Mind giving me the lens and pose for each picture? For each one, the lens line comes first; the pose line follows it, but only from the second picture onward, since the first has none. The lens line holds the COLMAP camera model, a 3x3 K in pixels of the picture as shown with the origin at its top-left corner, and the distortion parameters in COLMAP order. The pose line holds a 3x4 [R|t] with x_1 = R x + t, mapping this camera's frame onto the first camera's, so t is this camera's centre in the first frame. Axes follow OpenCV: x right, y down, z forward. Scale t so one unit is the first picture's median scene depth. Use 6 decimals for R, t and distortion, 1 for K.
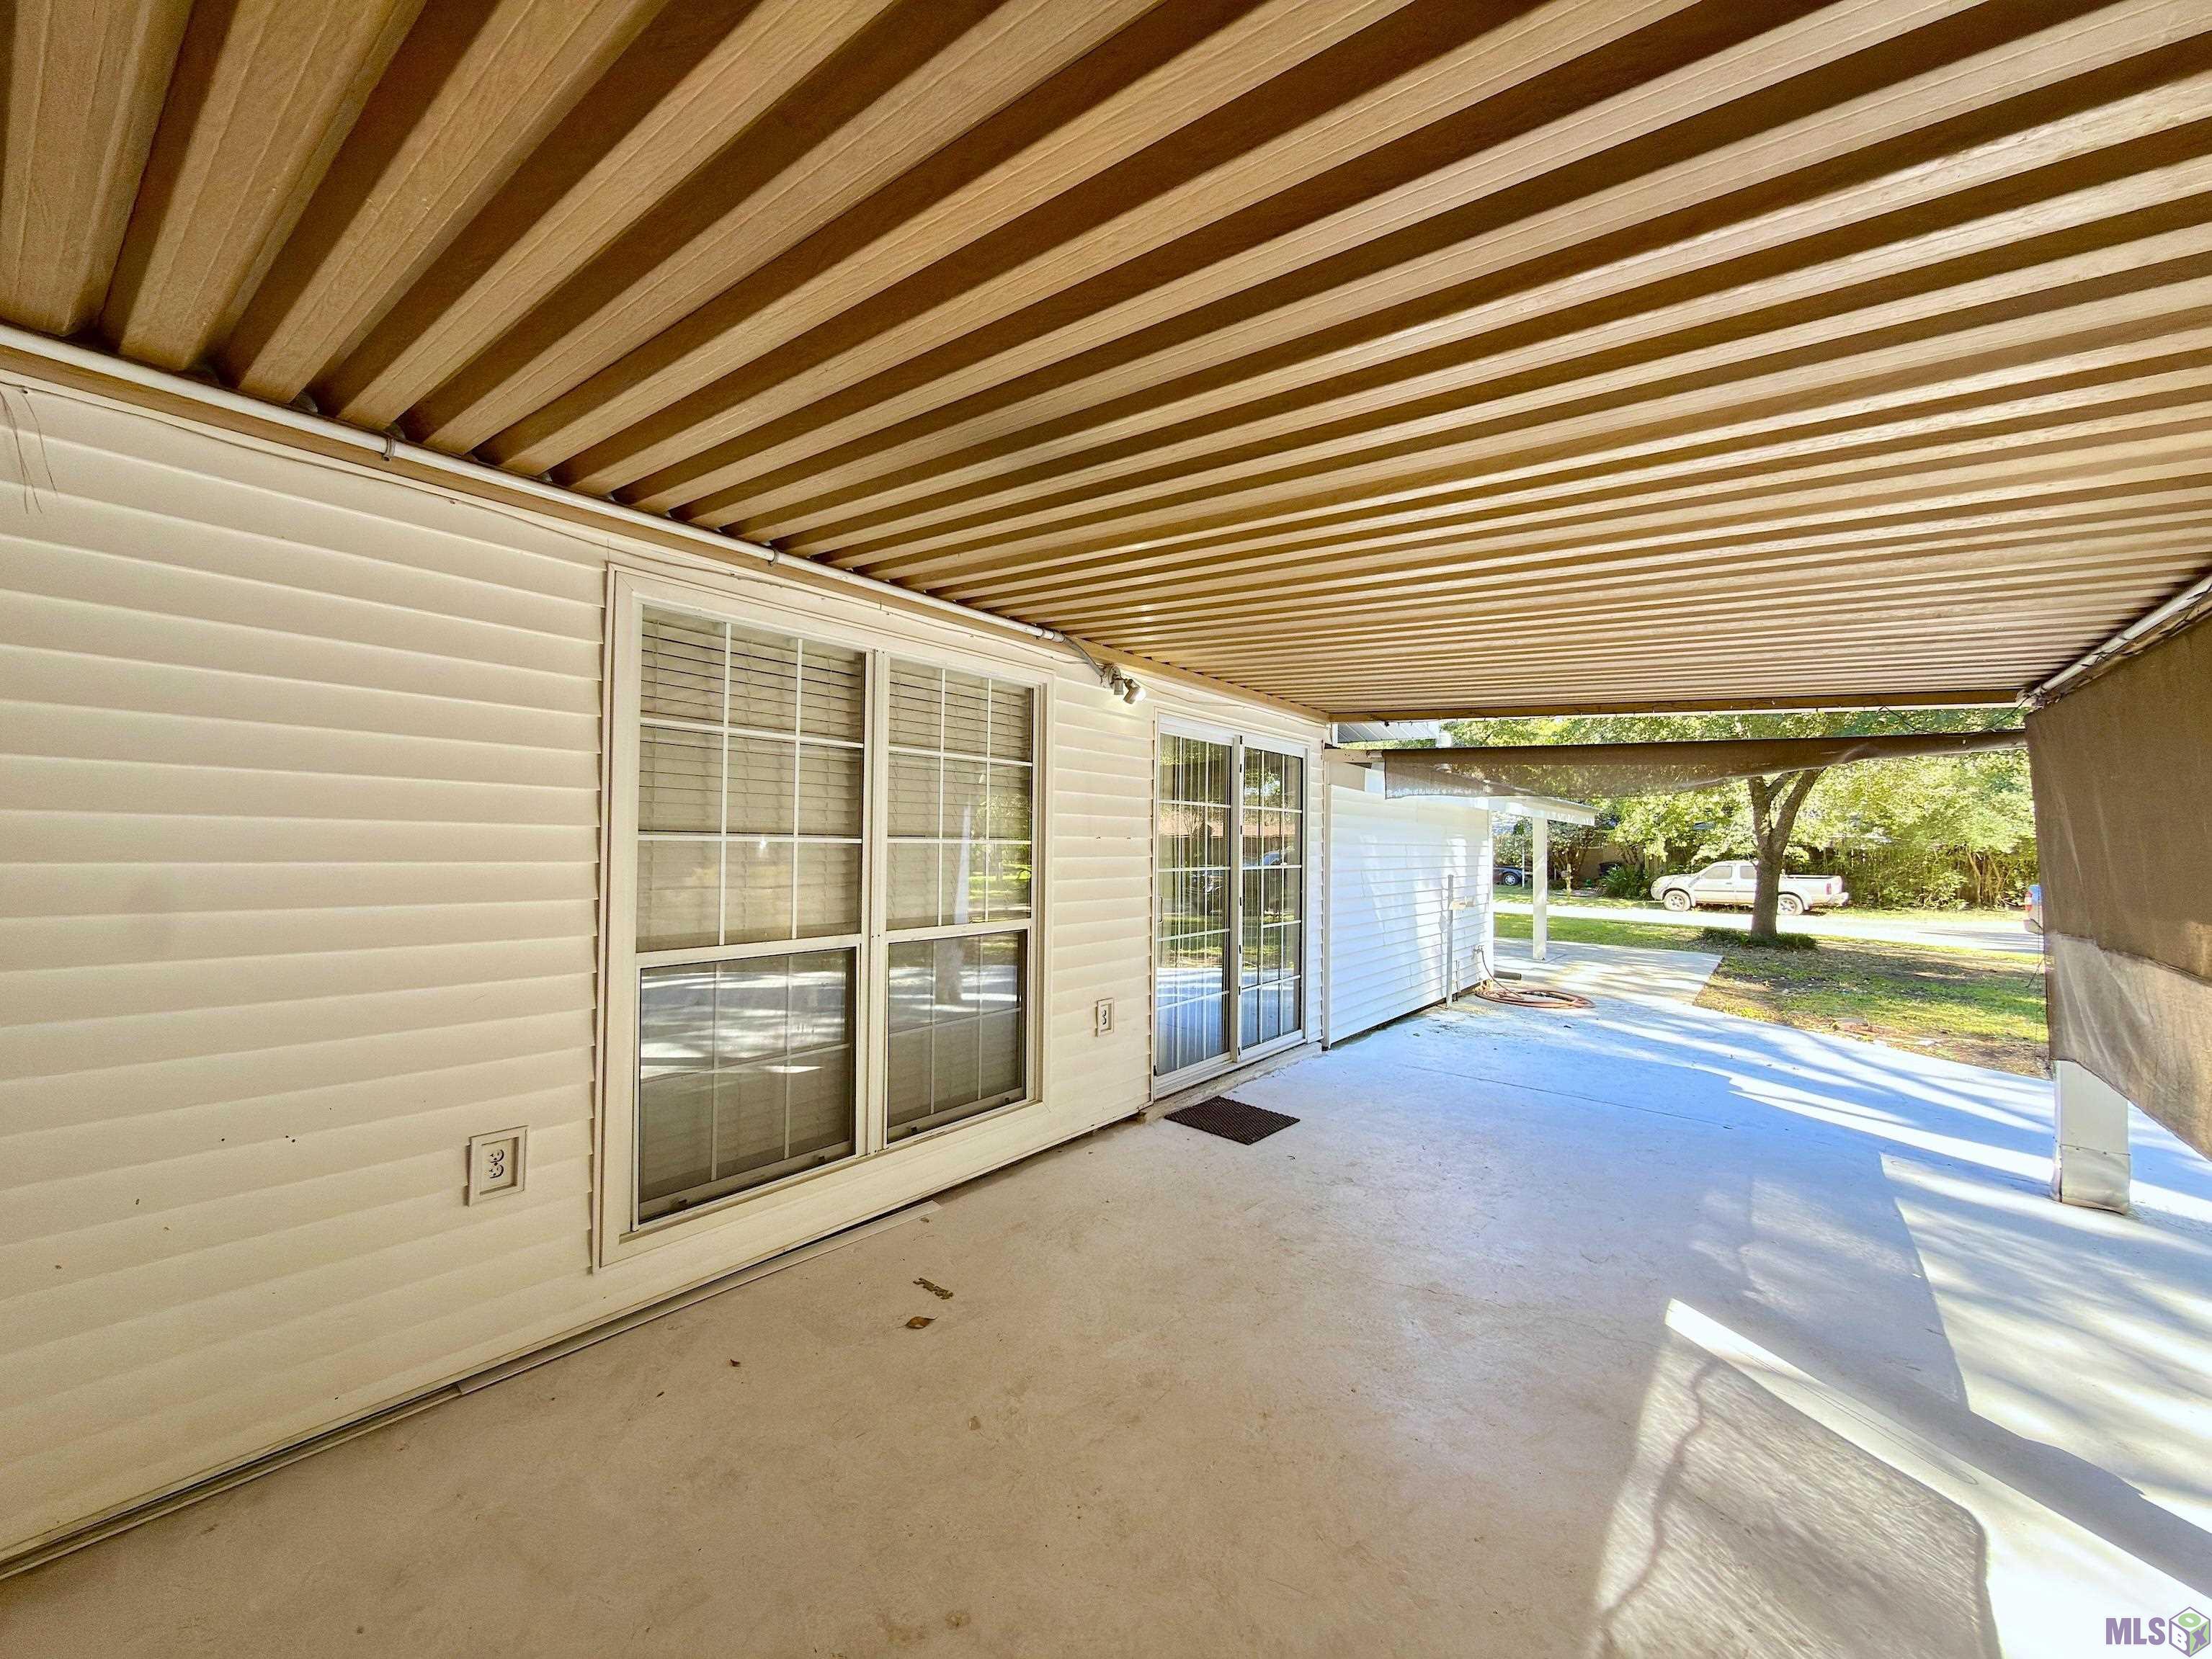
lens RADIAL K [[879.9, 0, 1108.3], [0, 879.9, 837.6], [0, 0, 1]] dist [0.000677, 0.000278]
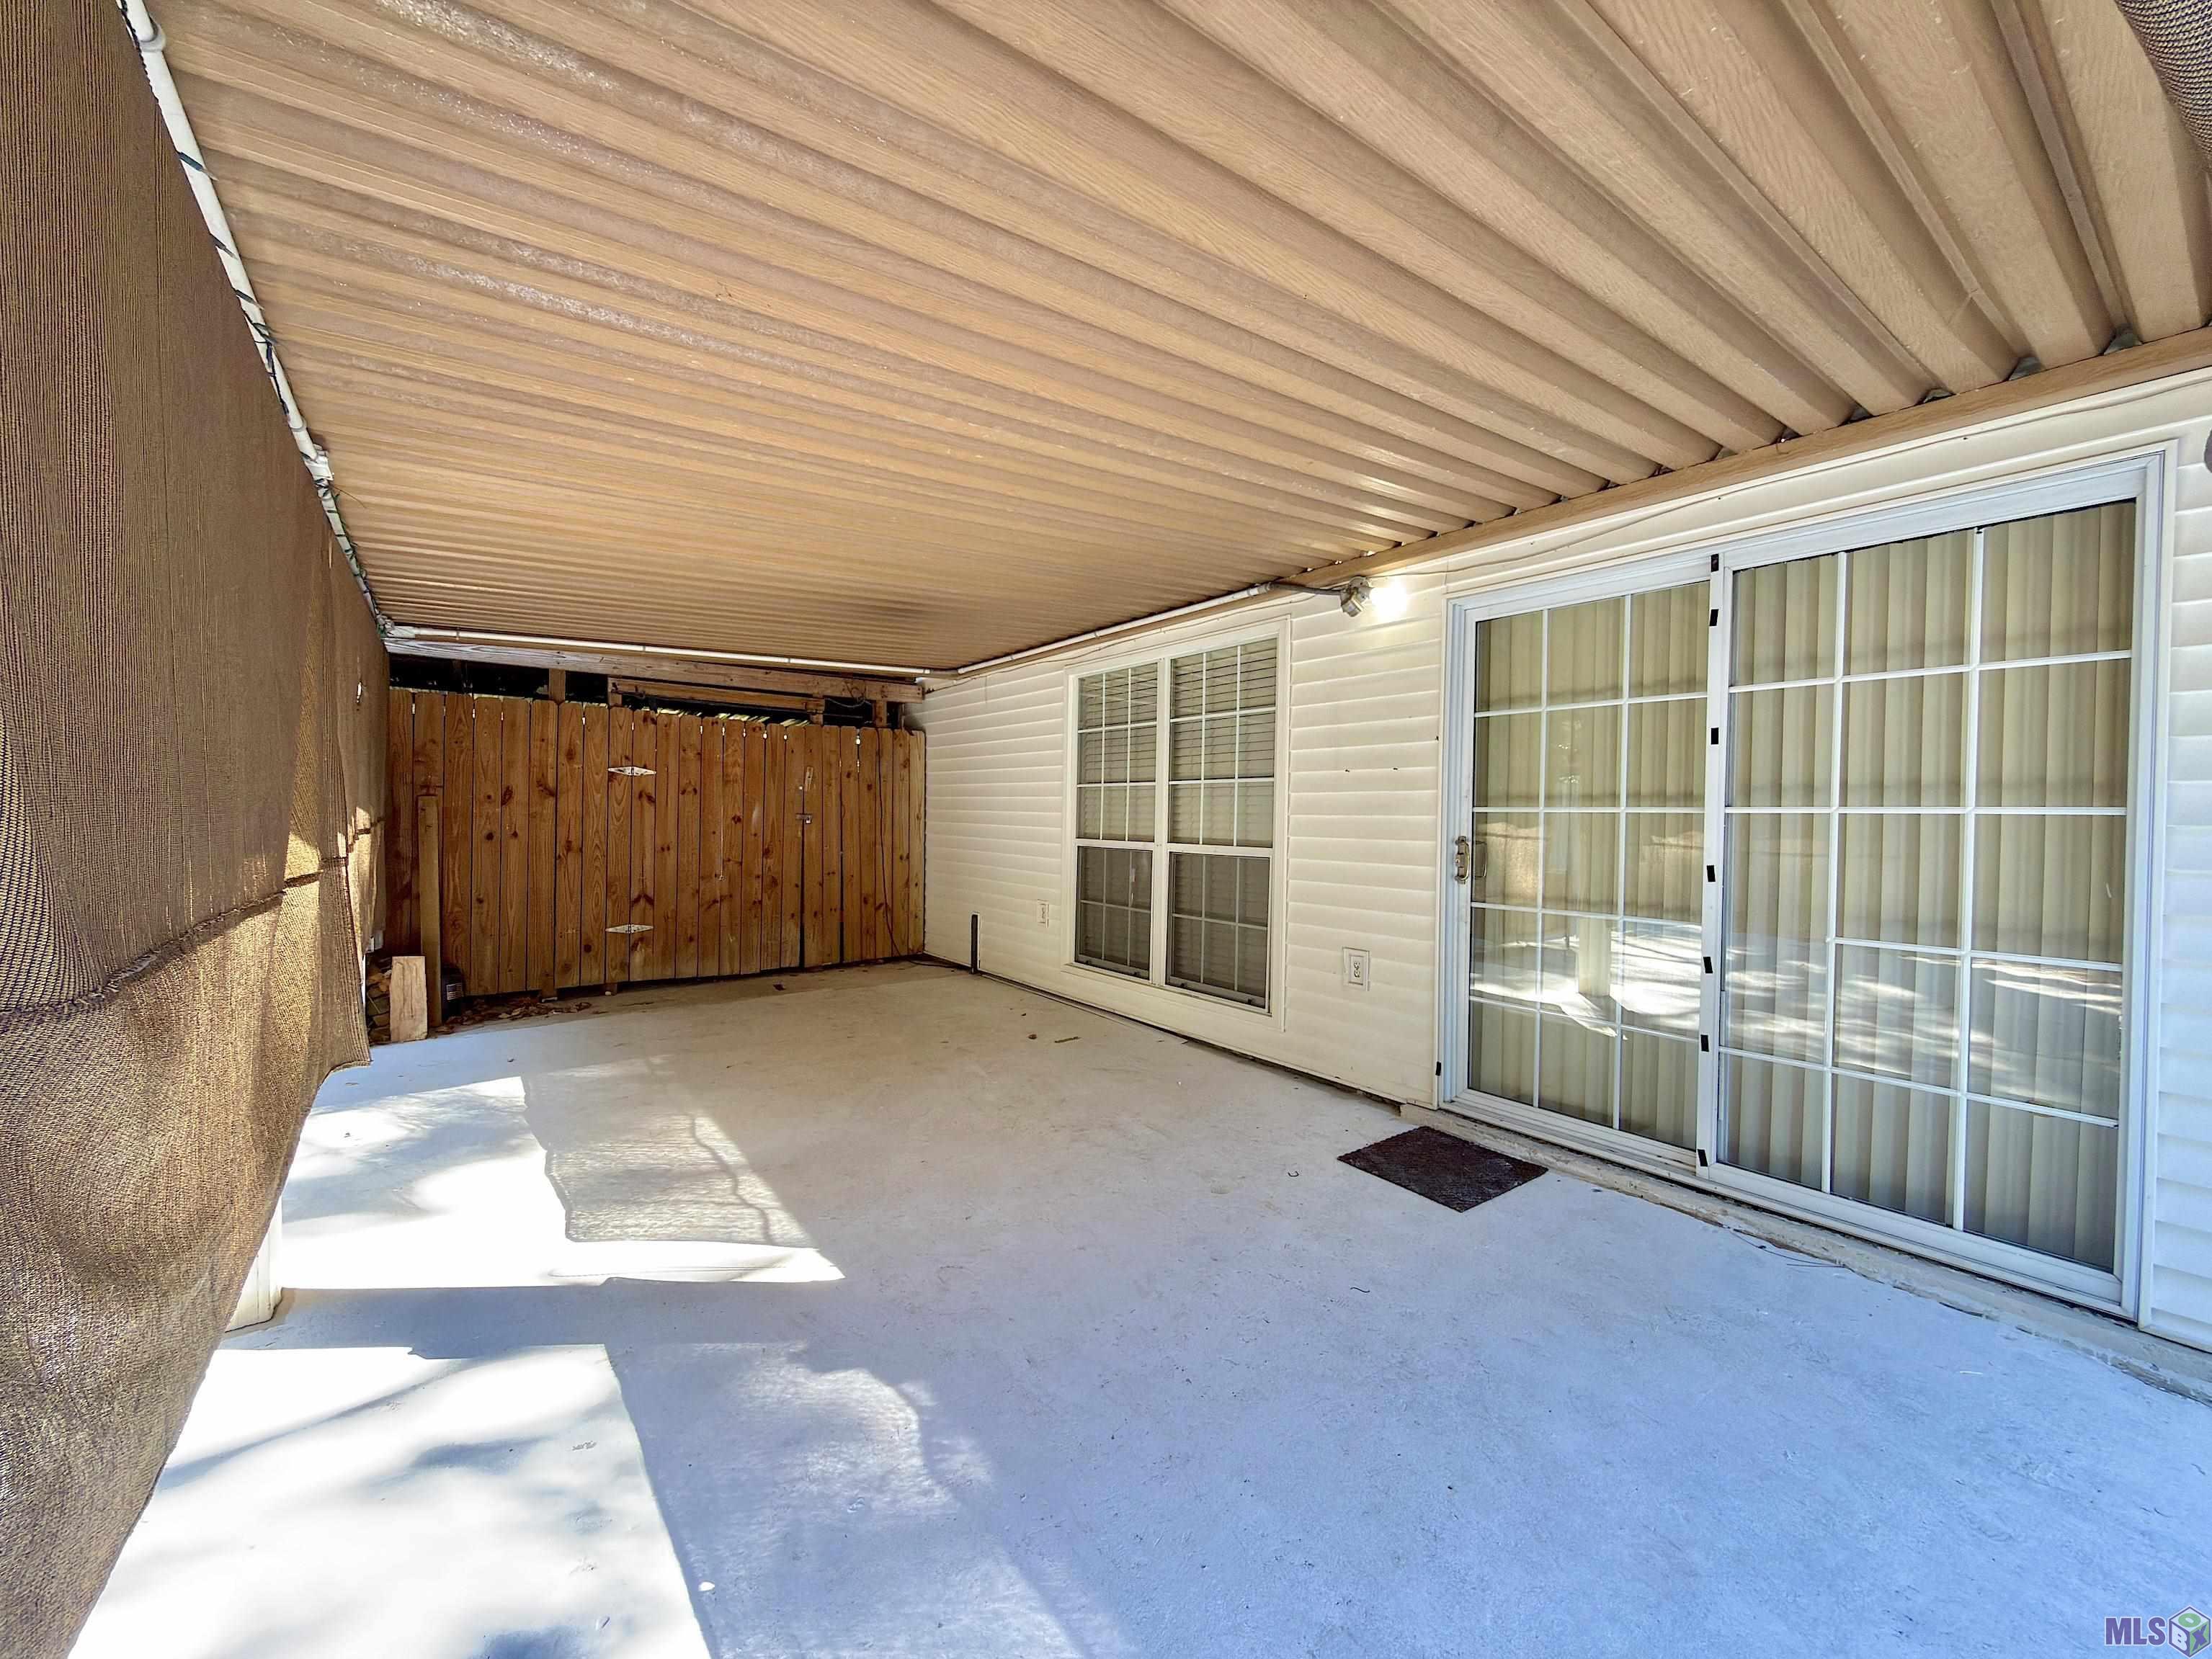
lens RADIAL K [[879.9, 0, 1098.2], [0, 879.9, 832.7], [0, 0, 1]] dist [0.000677, 0.000278]
pose [[-0.278365, 0.014549, -0.960365, 1.070867], [-0.000947, 0.999881, 0.015422, 0.057433], [0.960475, 0.005202, -0.278318, 1.136478]]
